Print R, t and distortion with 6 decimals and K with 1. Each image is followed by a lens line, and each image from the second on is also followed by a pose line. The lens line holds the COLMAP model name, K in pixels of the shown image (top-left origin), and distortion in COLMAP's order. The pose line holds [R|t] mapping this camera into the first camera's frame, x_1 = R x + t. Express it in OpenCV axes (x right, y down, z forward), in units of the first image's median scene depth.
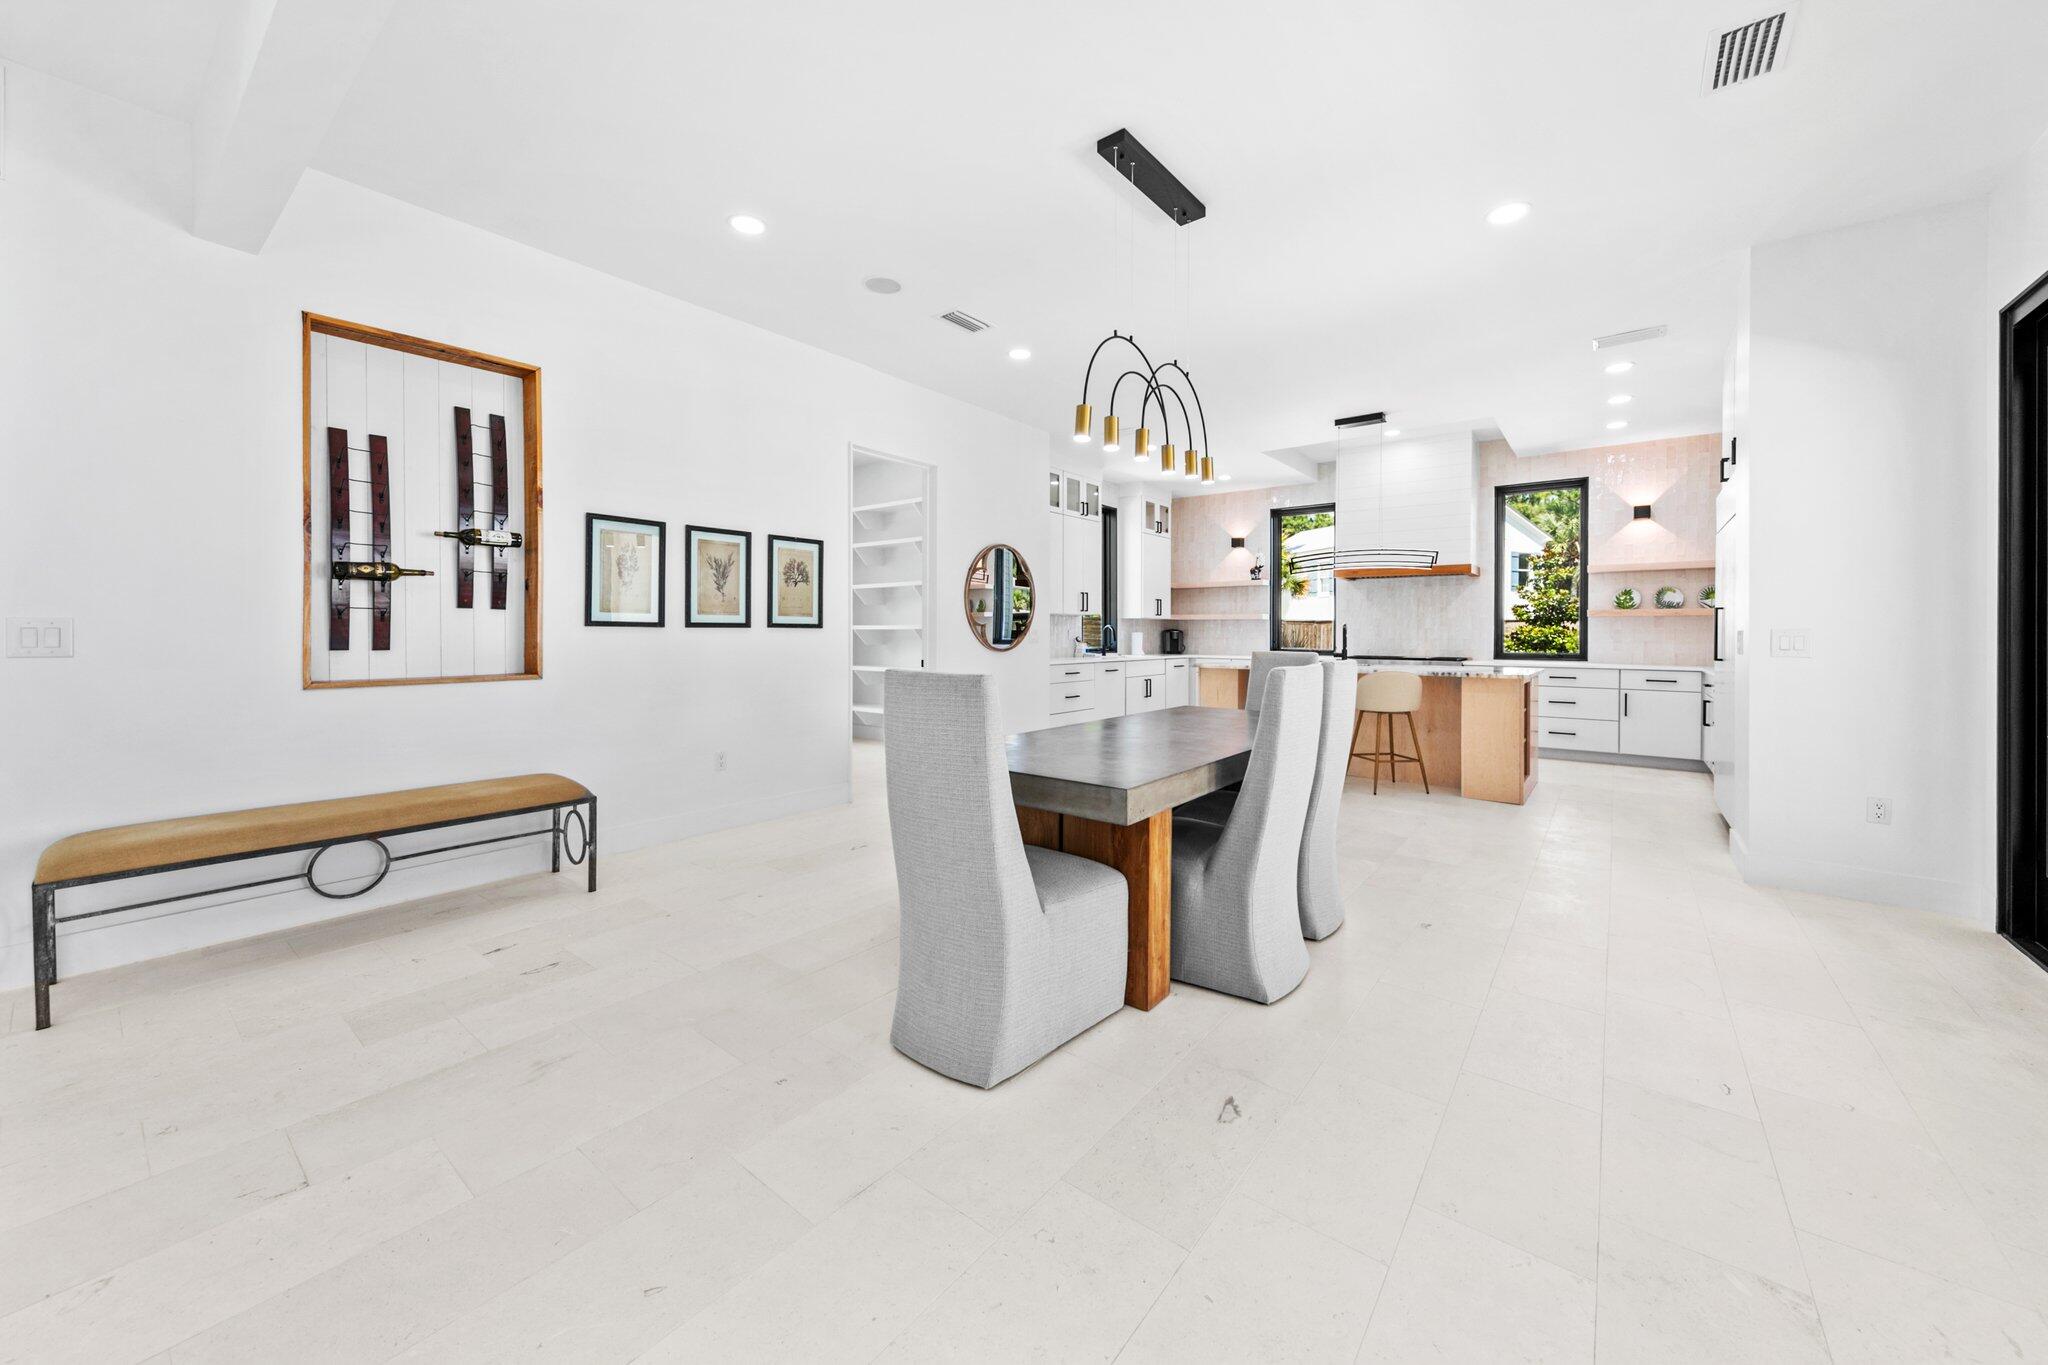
lens RADIAL K [[748.7, 0, 1034.2], [0, 748.7, 640.2], [0, 0, 1]] dist [0.001707, -0.000247]
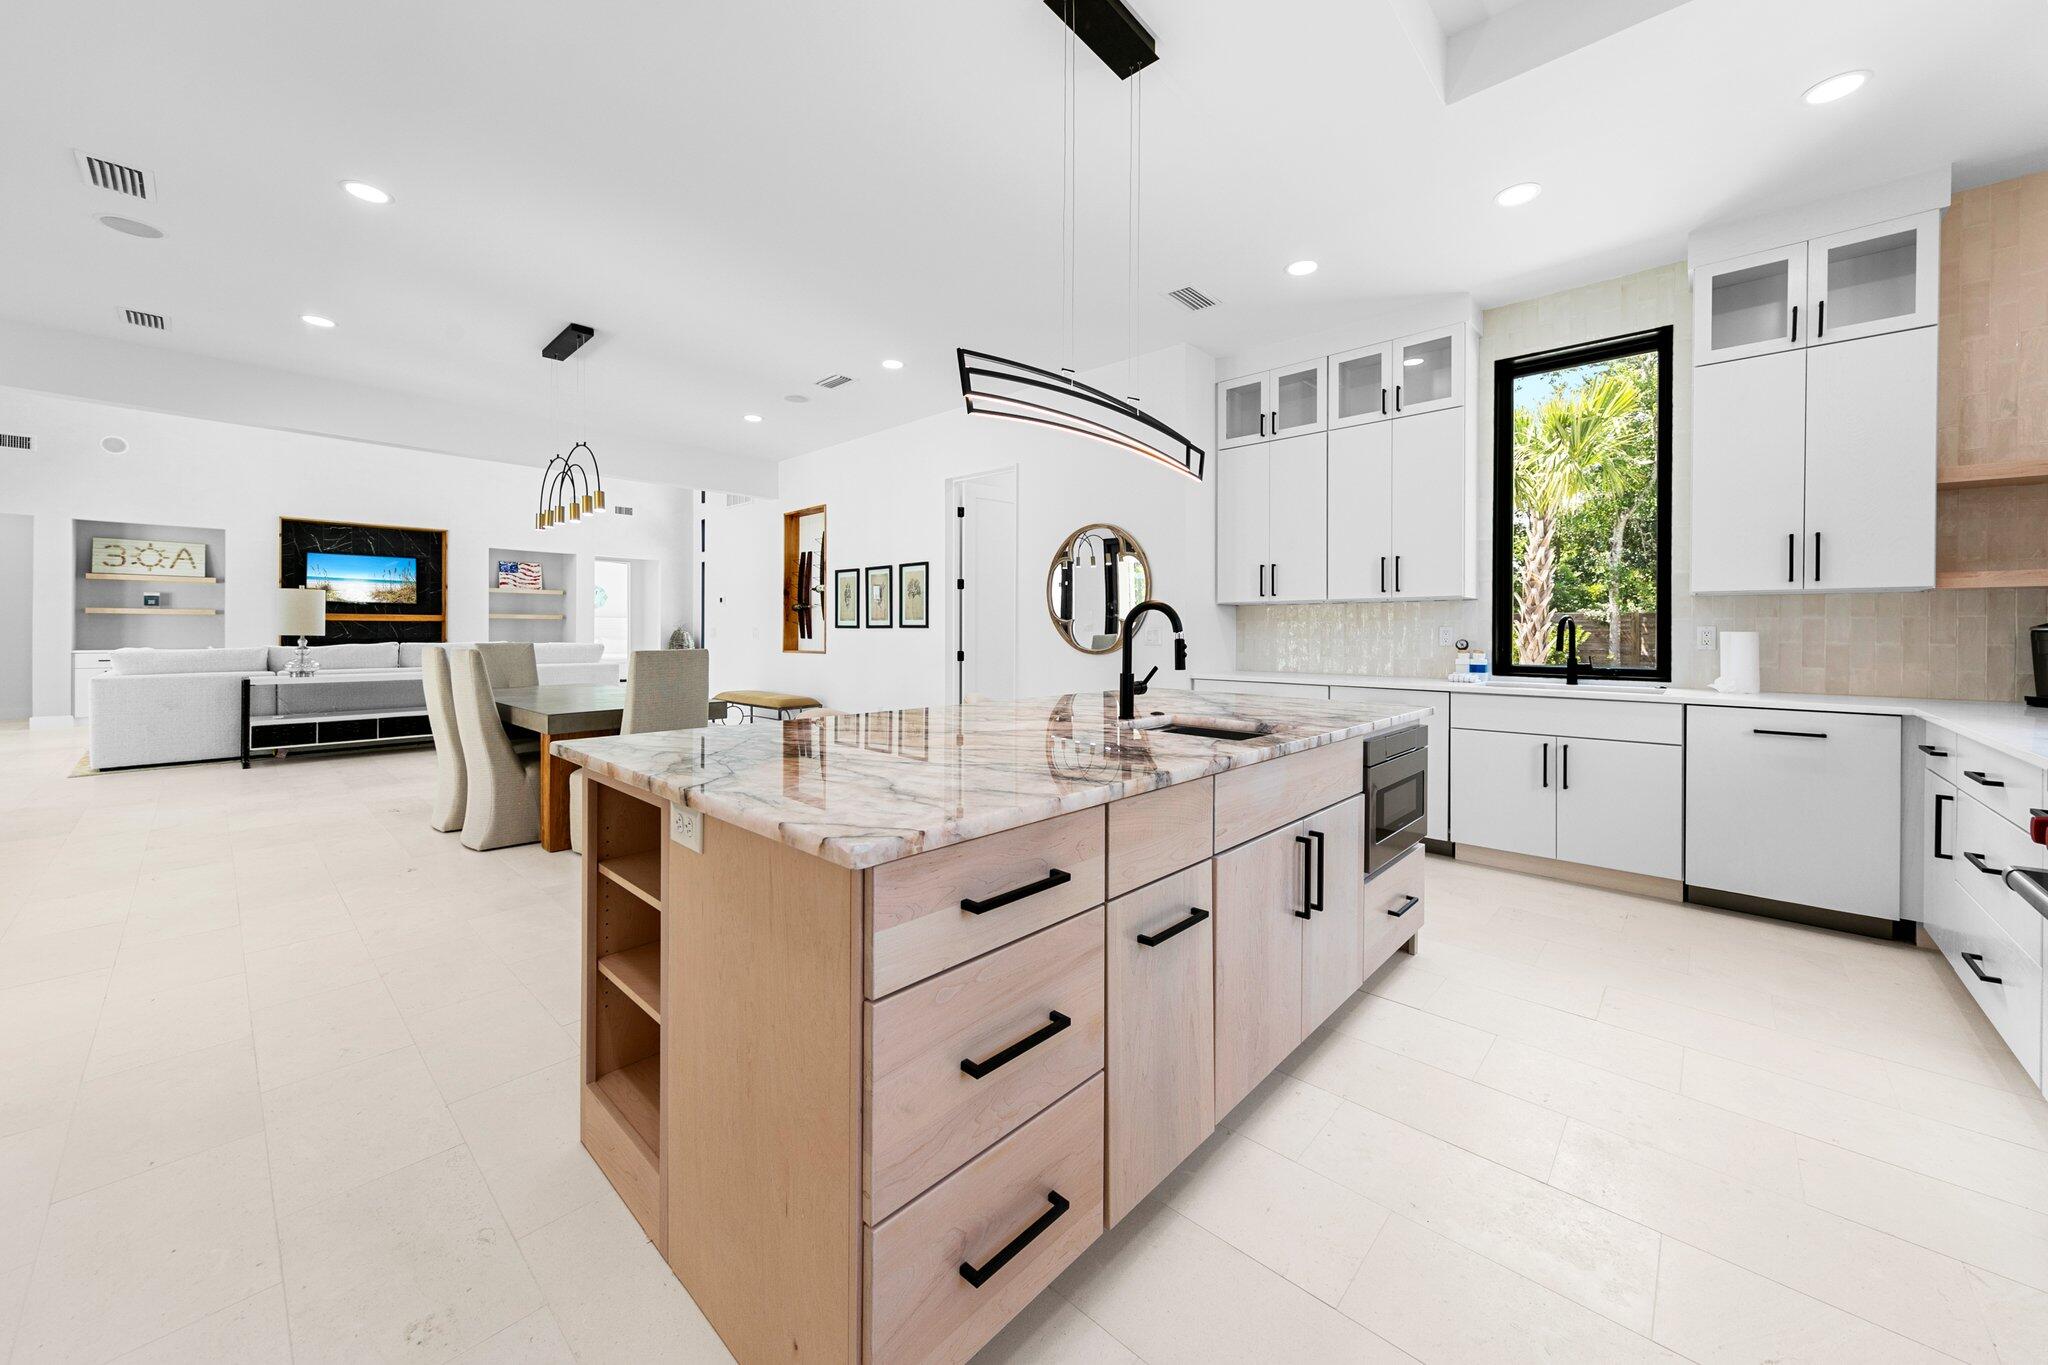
lens RADIAL K [[748.7, 0, 1034.2], [0, 748.7, 640.2], [0, 0, 1]] dist [0.001707, -0.000247]
pose [[-0.081610, 0.007891, -0.996633, 0.794759], [-0.013591, 0.999867, 0.009029, -0.007470], [0.996572, 0.014283, -0.081492, 1.016595]]
